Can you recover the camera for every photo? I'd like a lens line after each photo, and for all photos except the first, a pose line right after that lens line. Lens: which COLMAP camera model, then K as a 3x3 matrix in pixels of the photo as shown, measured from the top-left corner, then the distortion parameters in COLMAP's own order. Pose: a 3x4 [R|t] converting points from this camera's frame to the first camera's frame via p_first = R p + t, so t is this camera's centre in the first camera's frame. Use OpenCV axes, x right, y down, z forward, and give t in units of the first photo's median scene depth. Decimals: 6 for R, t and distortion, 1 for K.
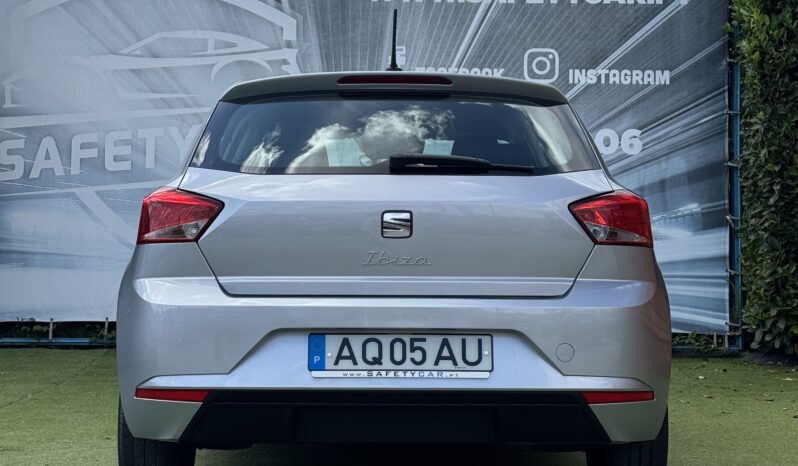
lens RADIAL K [[1537.5, 0, 383.3], [0, 1537.5, 234.2], [0, 0, 1]] dist [0.150732, 0.236729]
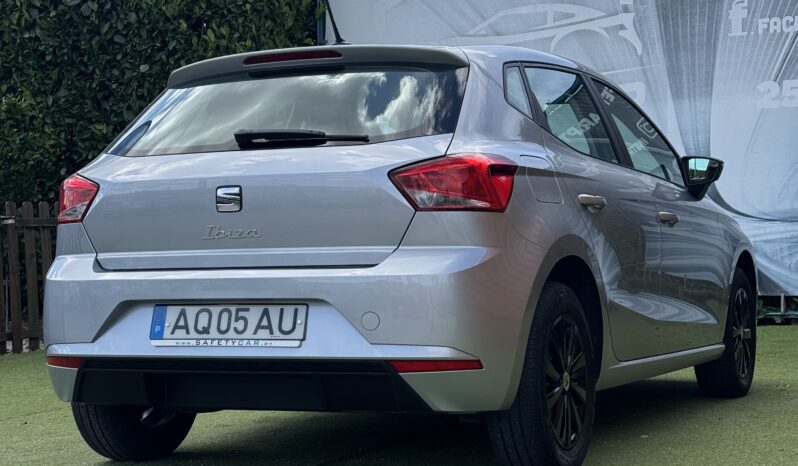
lens RADIAL K [[1537.5, 0, 383.3], [0, 1537.5, 234.2], [0, 0, 1]] dist [0.150732, 0.236729]
pose [[0.894797, -0.029739, -0.445482, 0.569843], [0.037879, 0.999238, 0.009379, 0.011652], [0.444863, -0.025267, 0.895242, 0.115405]]
